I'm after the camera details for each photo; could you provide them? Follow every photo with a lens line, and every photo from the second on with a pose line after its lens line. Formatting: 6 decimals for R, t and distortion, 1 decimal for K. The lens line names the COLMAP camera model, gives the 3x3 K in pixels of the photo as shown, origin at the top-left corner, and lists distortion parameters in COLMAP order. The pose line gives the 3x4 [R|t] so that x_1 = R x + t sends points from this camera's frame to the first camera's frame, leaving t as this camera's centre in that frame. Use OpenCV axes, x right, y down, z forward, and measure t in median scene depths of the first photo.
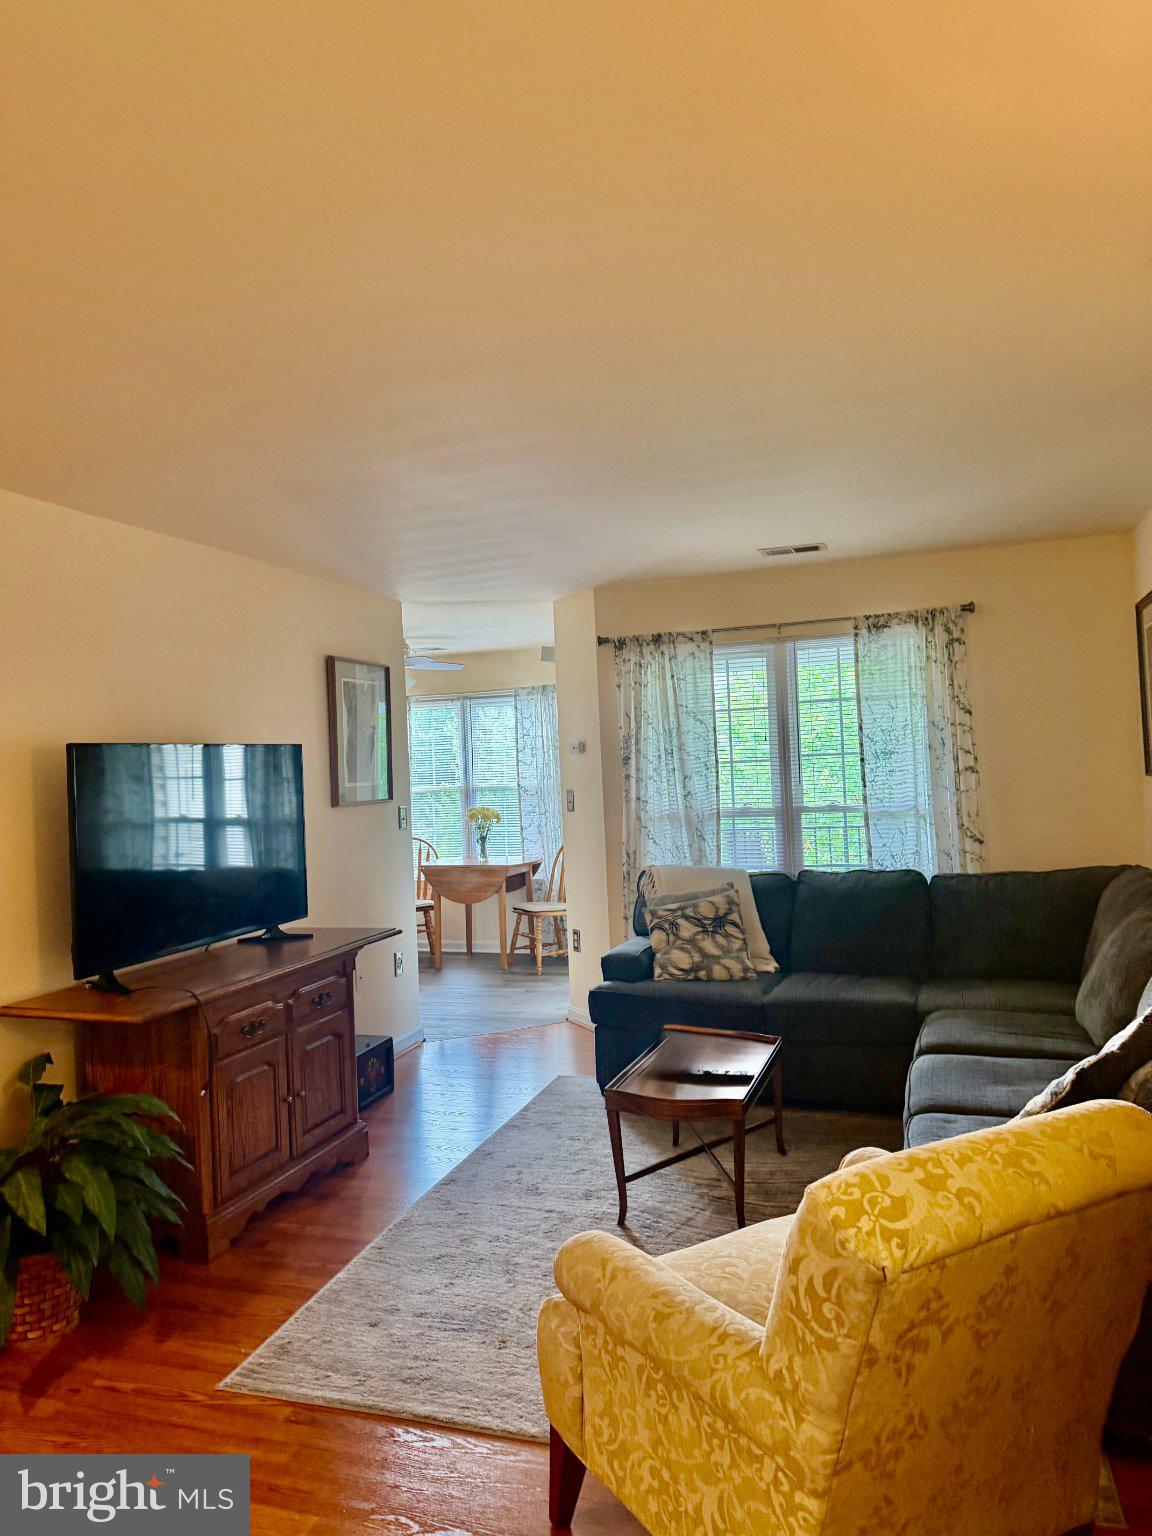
lens RADIAL K [[1078.2, 0, 571.9], [0, 1078.2, 736.0], [0, 0, 1]] dist [0.043793, -0.046471]
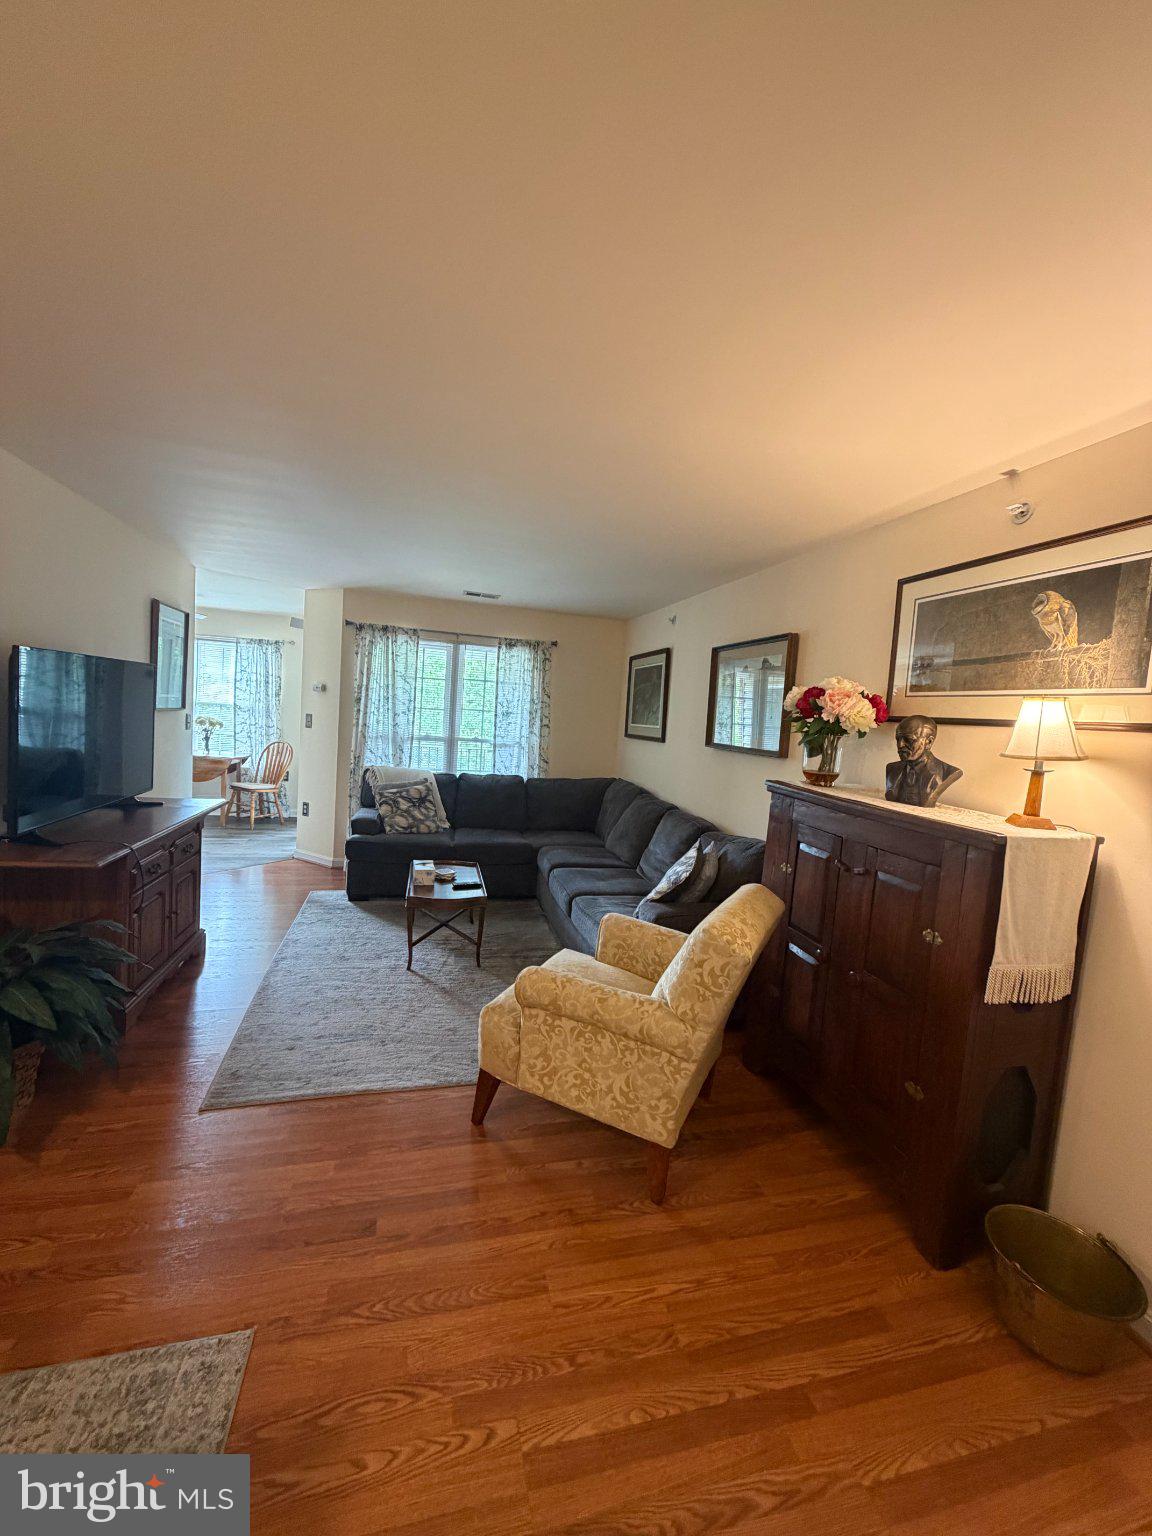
lens RADIAL K [[612.8, 0, 578.7], [0, 612.8, 759.2], [0, 0, 1]] dist [0.003943, -0.000149]
pose [[0.821886, 0.064243, 0.566019, -0.217715], [-0.123847, 0.990005, 0.067466, 0.008148], [-0.556027, -0.125549, 0.821627, 0.052942]]
